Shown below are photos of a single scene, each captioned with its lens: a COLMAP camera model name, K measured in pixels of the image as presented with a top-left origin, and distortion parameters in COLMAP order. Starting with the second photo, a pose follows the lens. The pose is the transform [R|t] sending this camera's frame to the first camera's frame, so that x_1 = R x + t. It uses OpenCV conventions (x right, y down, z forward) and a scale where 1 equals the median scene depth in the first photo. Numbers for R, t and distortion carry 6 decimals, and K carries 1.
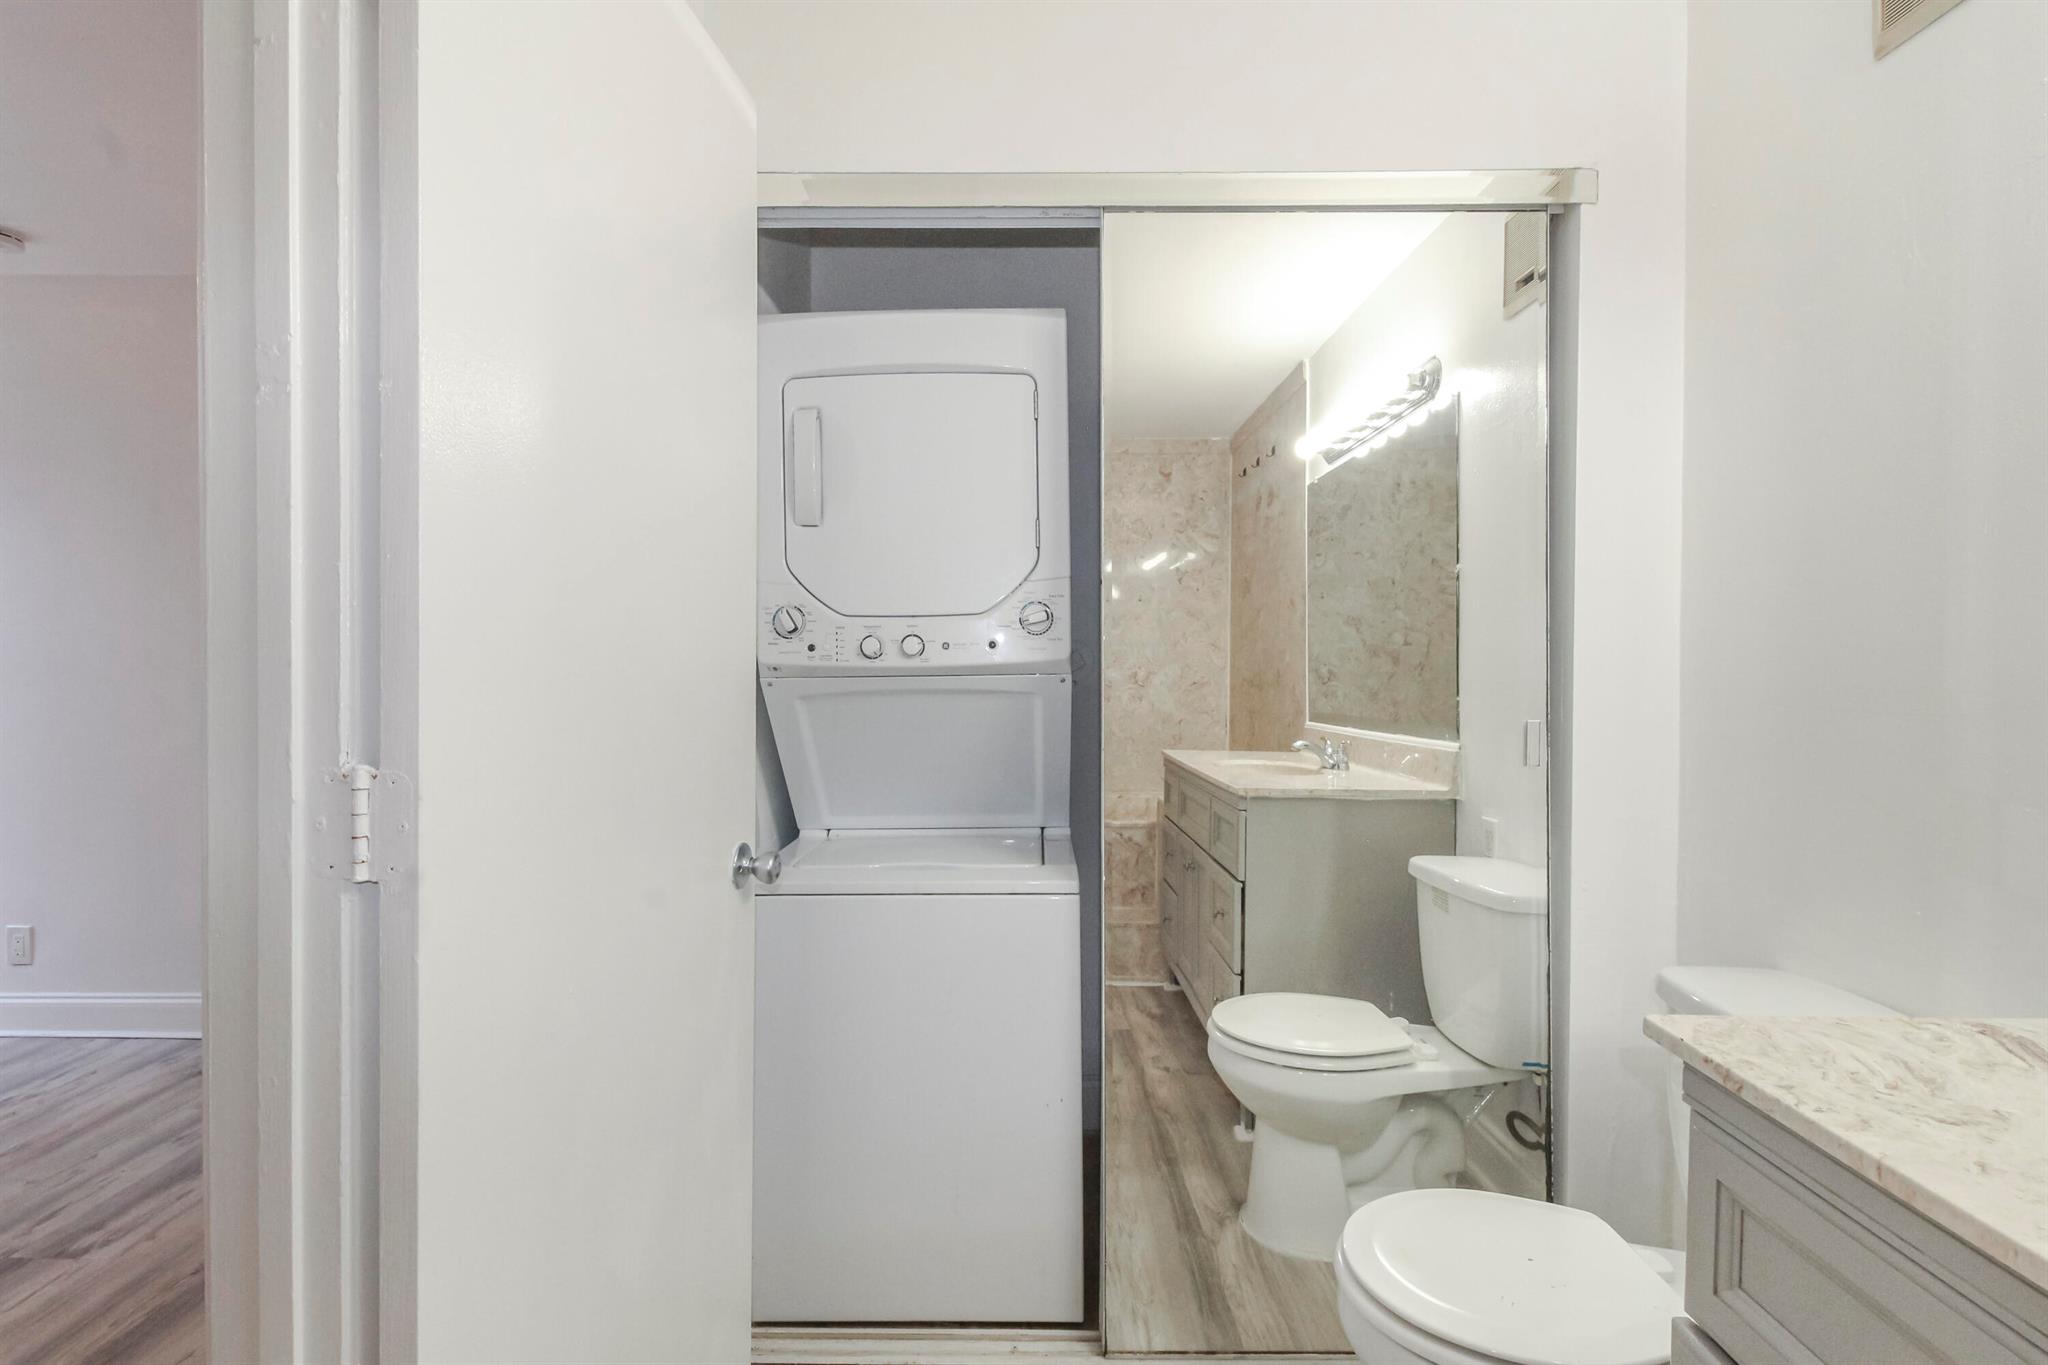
lens RADIAL K [[994.4, 0, 1034.9], [0, 994.4, 646.3], [0, 0, 1]] dist [-0.002295, 0.000309]
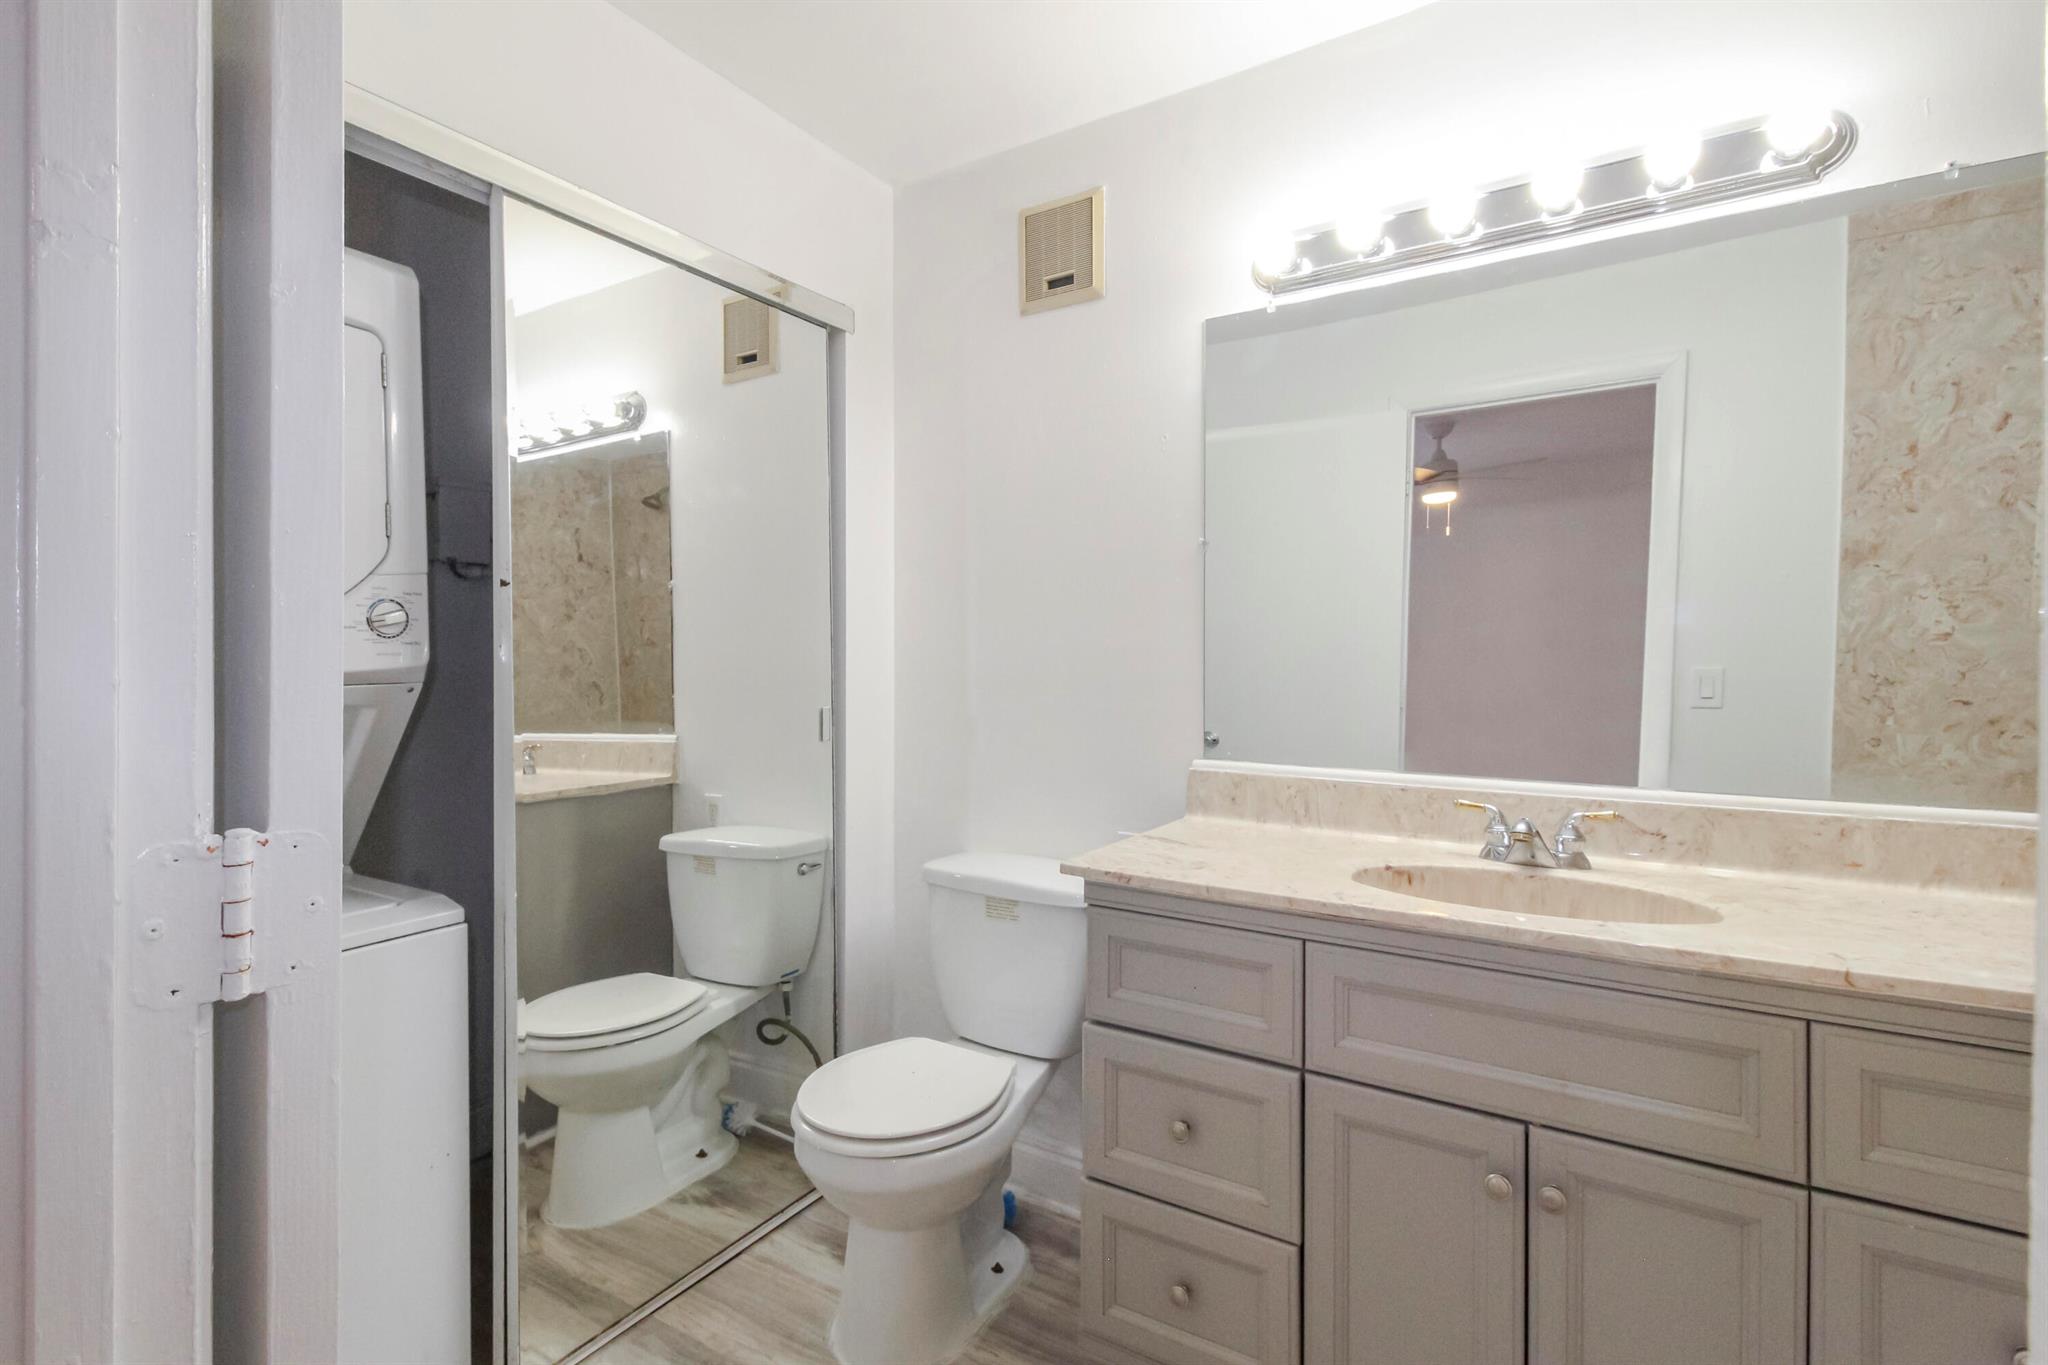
lens RADIAL K [[994.4, 0, 1010.7], [0, 994.4, 644.5], [0, 0, 1]] dist [-0.002295, 0.000309]
pose [[0.501219, 0.006287, 0.865298, -0.454151], [-0.000407, 0.999975, -0.007030, 0.000151], [-0.865320, 0.003171, 0.501209, 0.095163]]
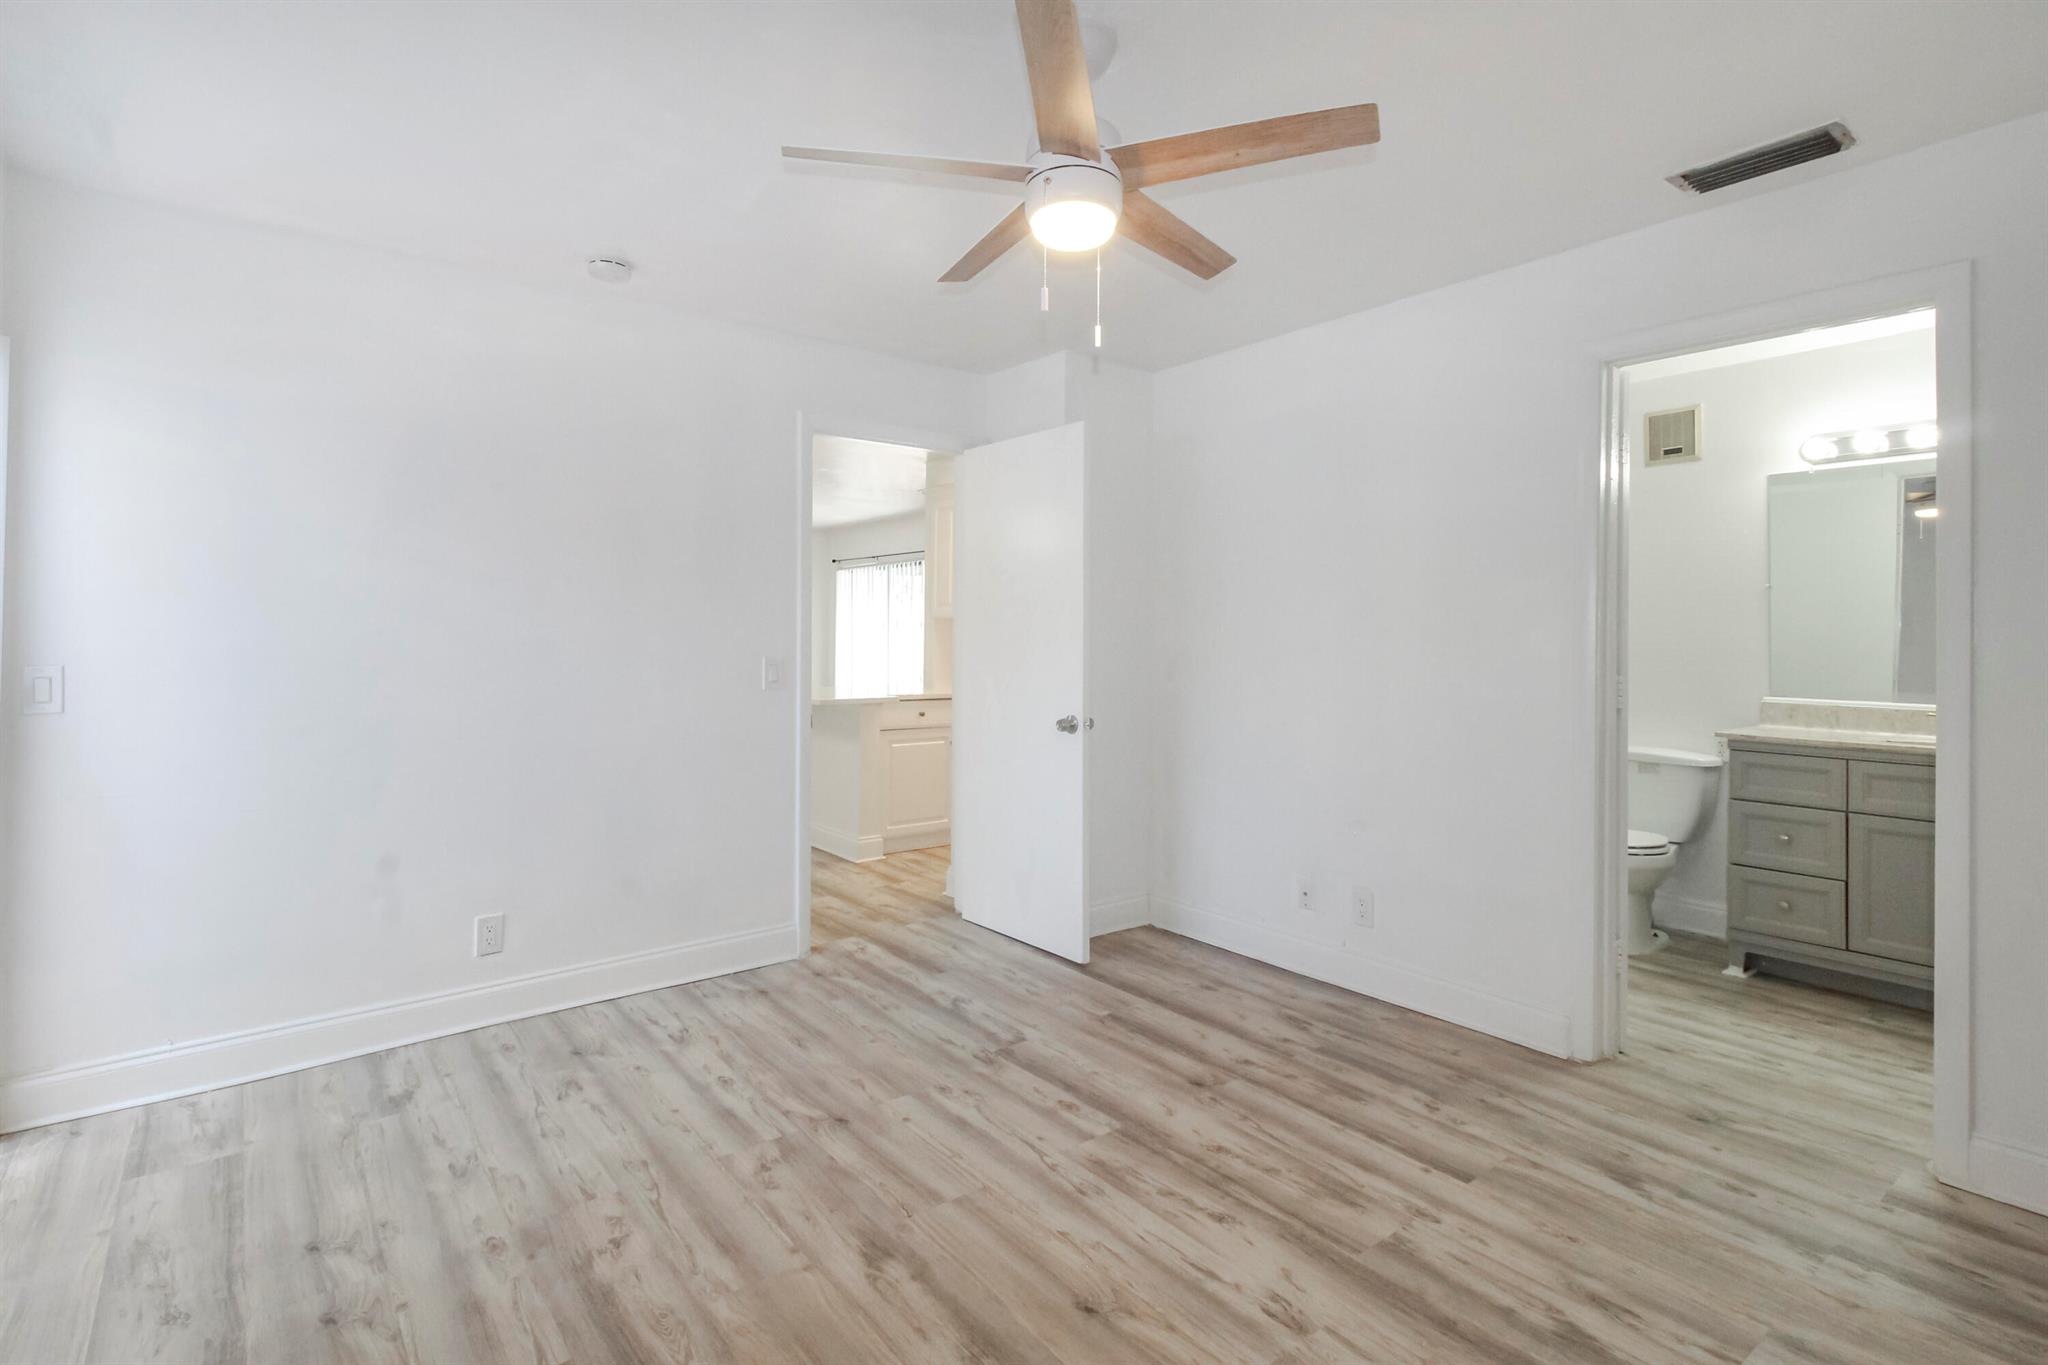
lens RADIAL K [[994.4, 0, 985.4], [0, 994.4, 614.0], [0, 0, 1]] dist [-0.002295, 0.000309]
pose [[0.776747, 0.015105, 0.629631, -2.390508], [-0.006473, 0.999851, -0.016002, -0.020259], [-0.629779, 0.008354, 0.776729, -0.190310]]
